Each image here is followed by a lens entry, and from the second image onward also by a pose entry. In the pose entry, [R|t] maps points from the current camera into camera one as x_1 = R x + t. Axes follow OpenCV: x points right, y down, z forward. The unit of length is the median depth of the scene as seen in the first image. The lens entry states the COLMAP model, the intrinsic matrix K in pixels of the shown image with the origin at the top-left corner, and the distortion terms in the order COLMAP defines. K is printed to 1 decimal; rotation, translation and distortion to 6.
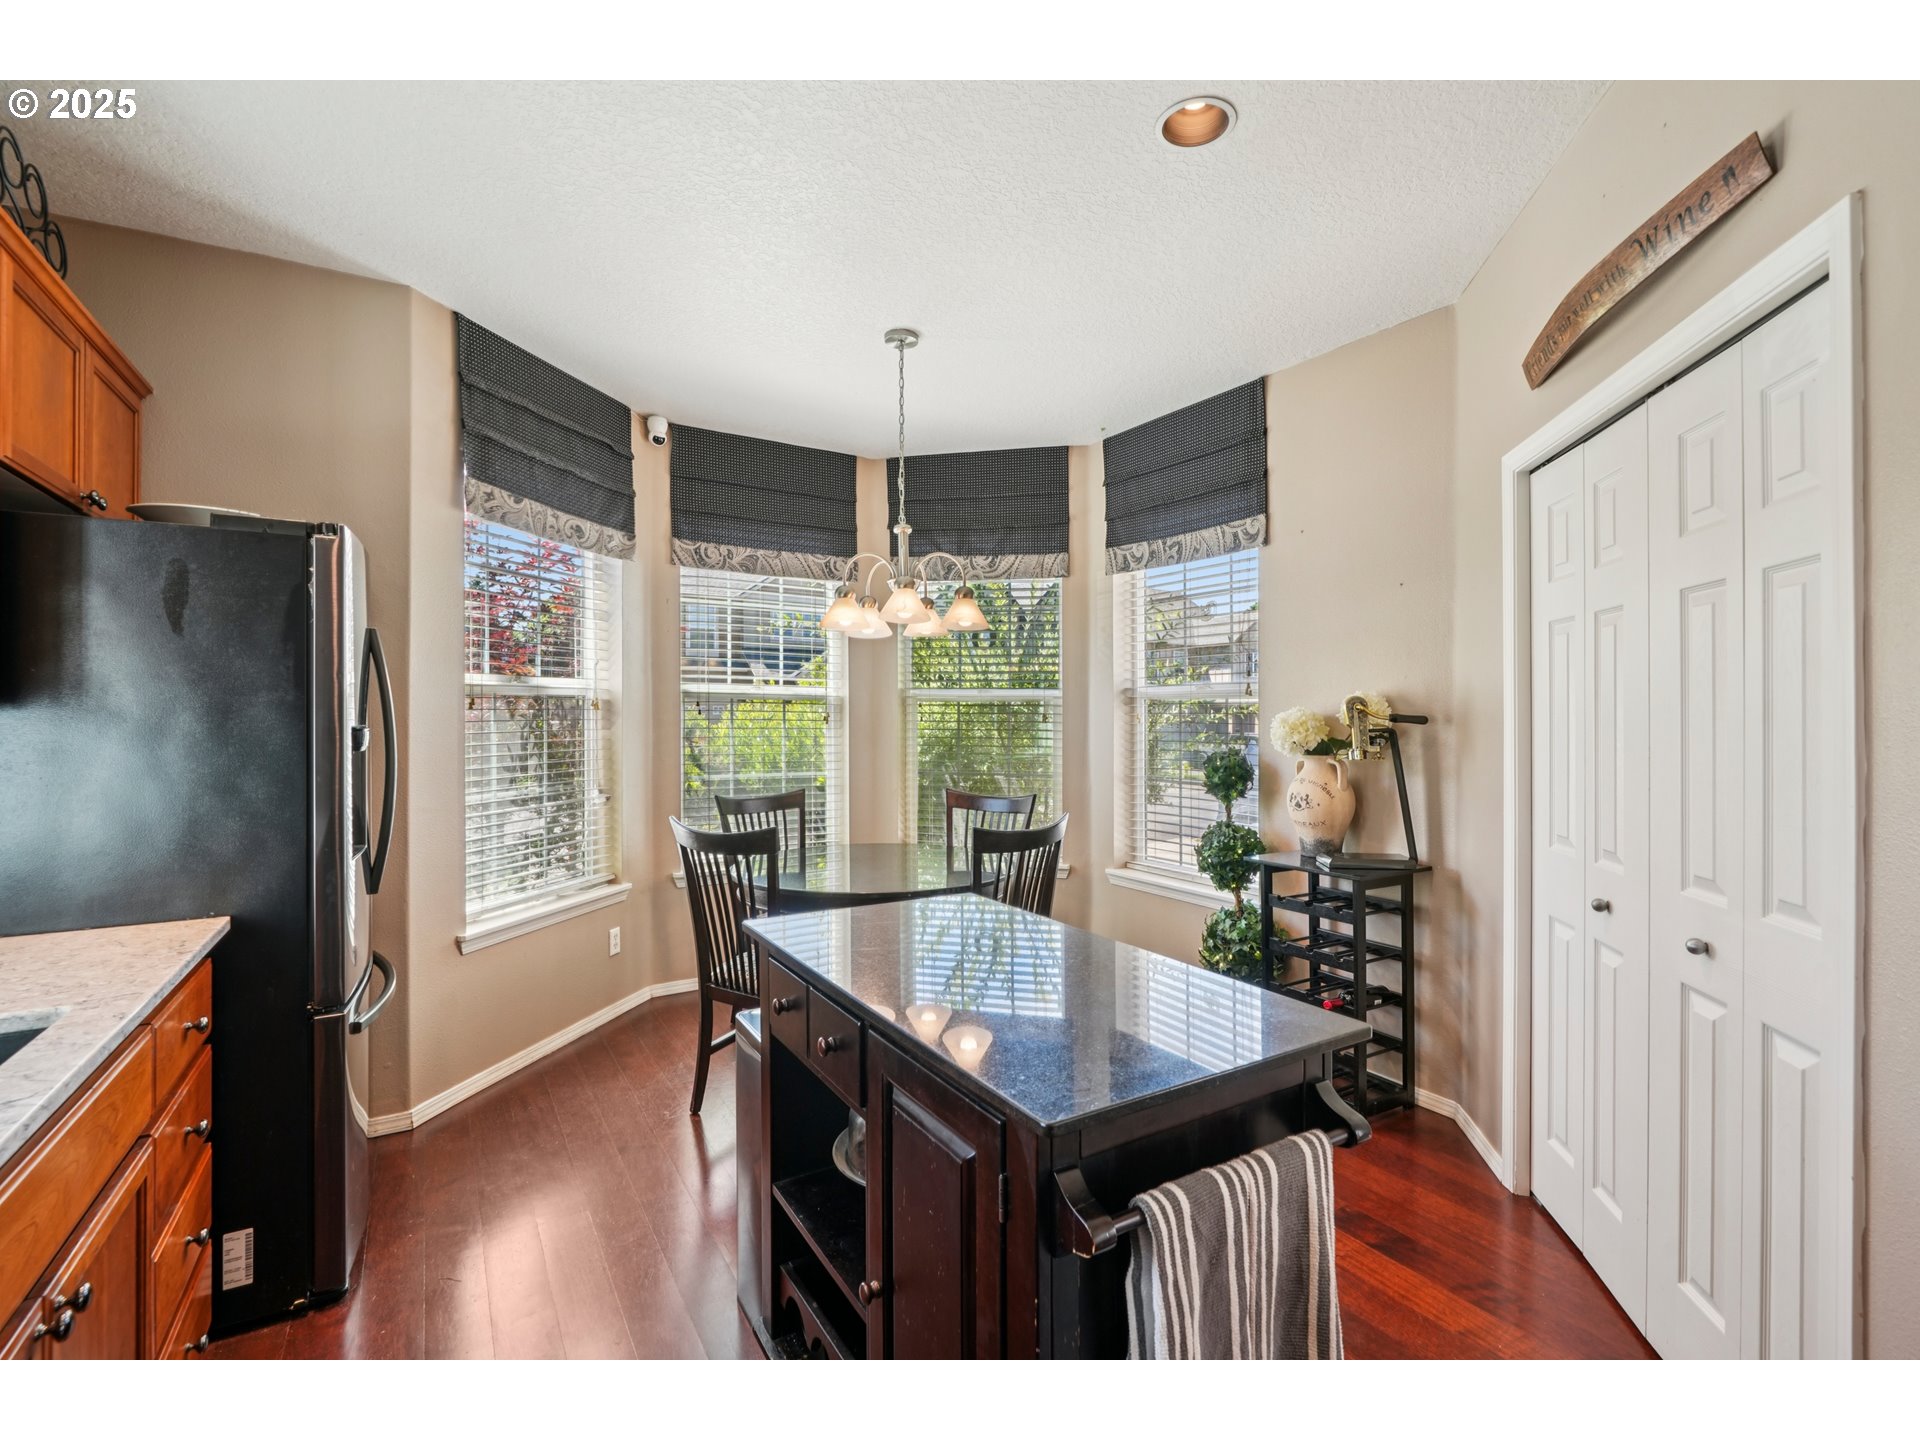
lens RADIAL K [[863.3, 0, 960.0], [0, 863.3, 720.0], [0, 0, 1]] dist [-0.027298, -0.000022]
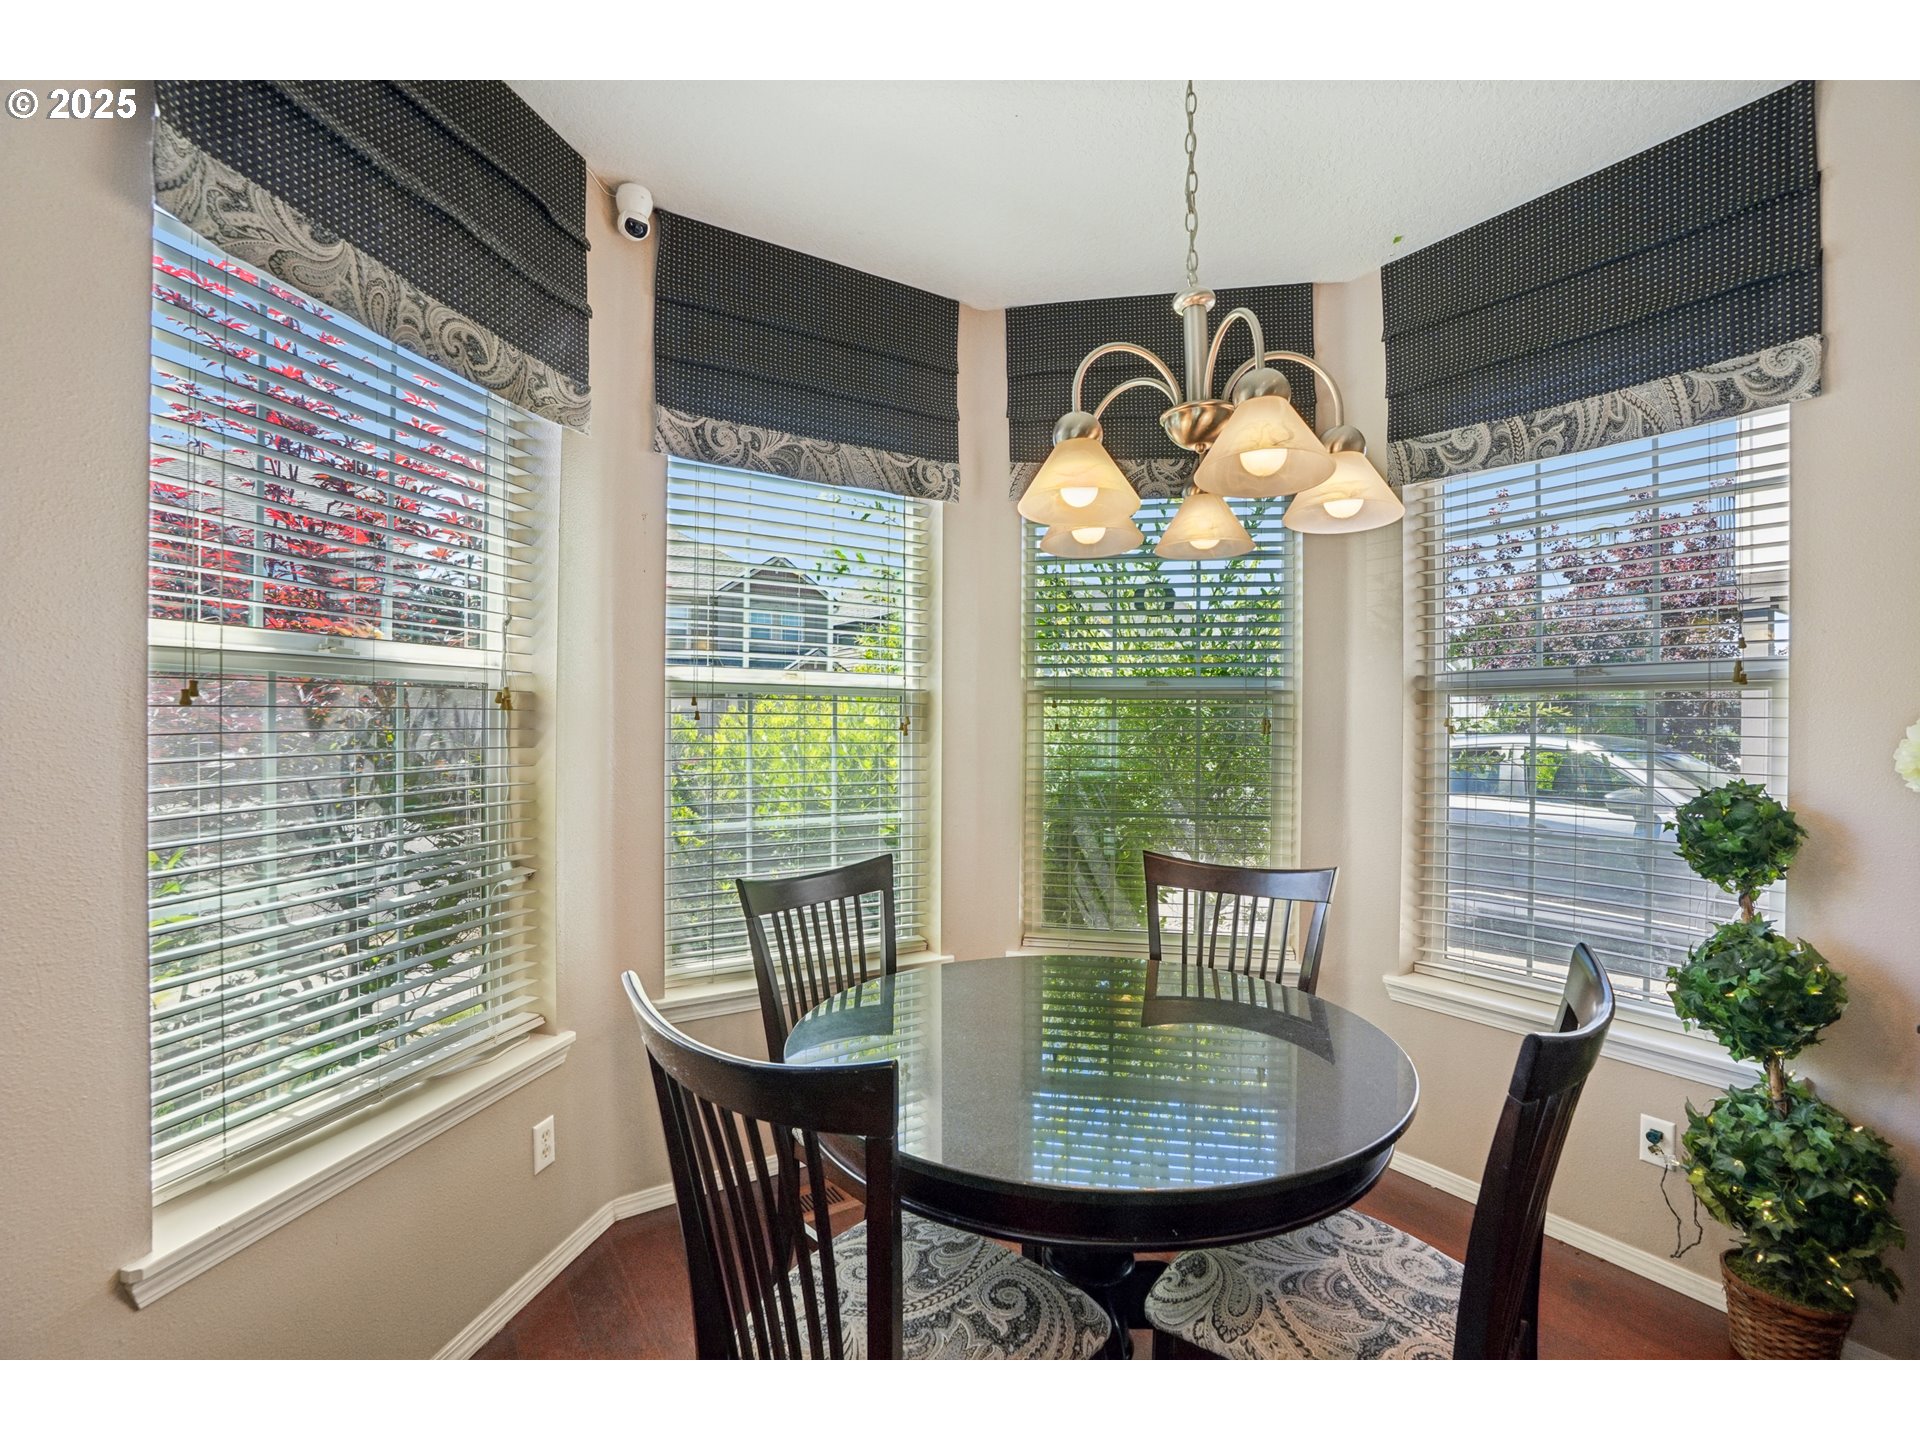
lens RADIAL K [[890.7, 0, 970.3], [0, 890.7, 696.2], [0, 0, 1]] dist [-0.066986, 0.031228]
pose [[0.999030, 0.000435, 0.044030, -0.157815], [0.001013, 0.999460, -0.032853, -0.002657], [-0.044021, 0.032866, 0.998490, 0.432589]]
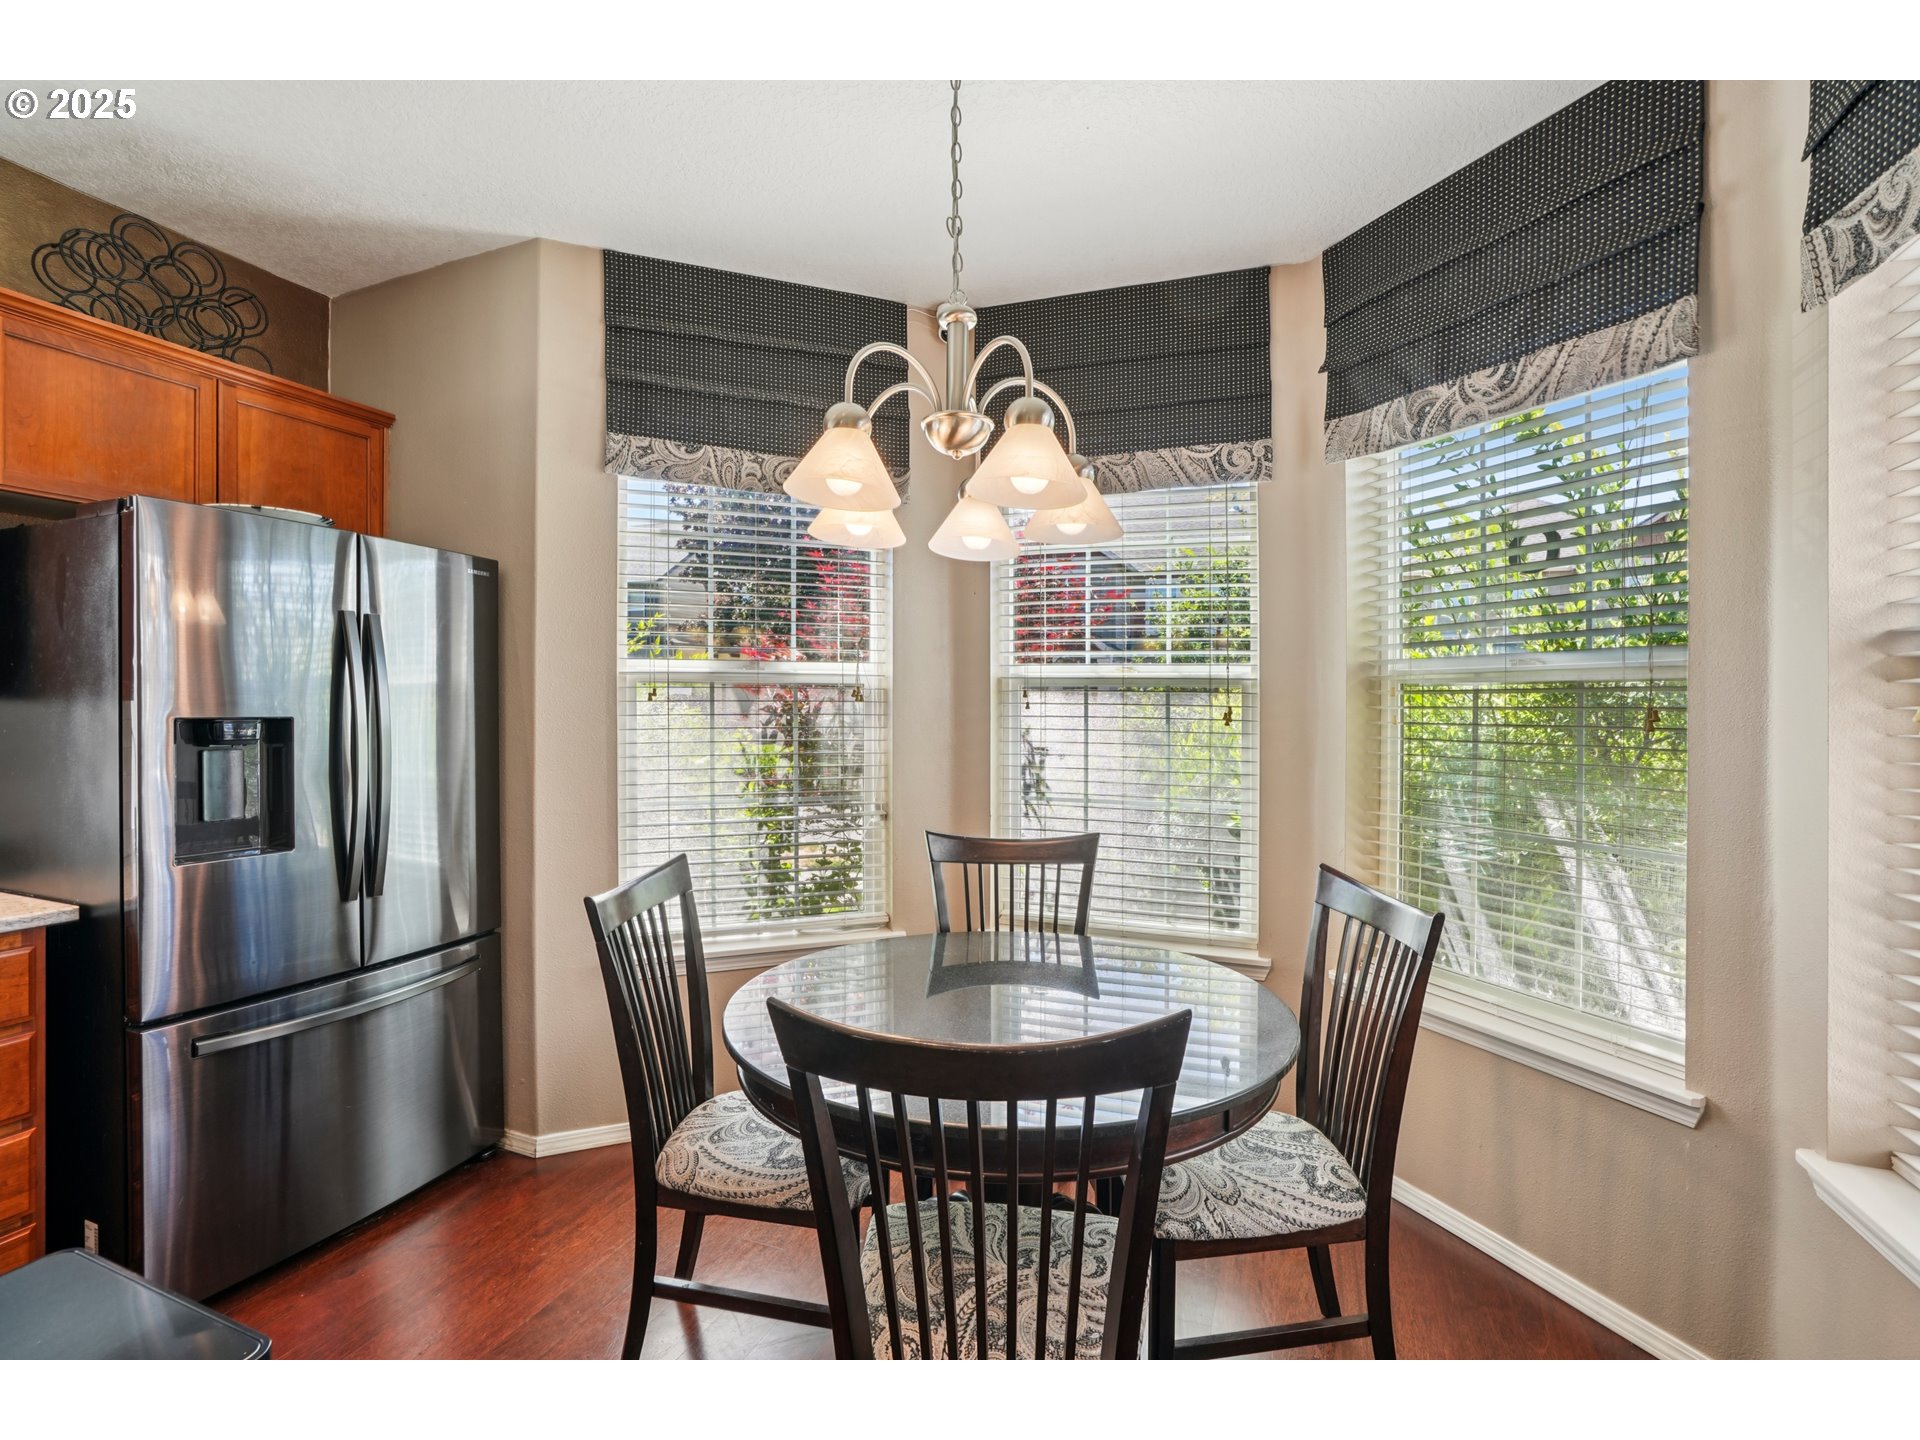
lens RADIAL K [[878.6, 0, 950.0], [0, 878.6, 713.5], [0, 0, 1]] dist [-0.083099, 0.028052]
pose [[0.597901, 0.004827, -0.801555, 0.245544], [-0.009270, 0.999957, -0.000893, -0.001047], [0.801516, 0.007964, 0.597920, 0.553644]]
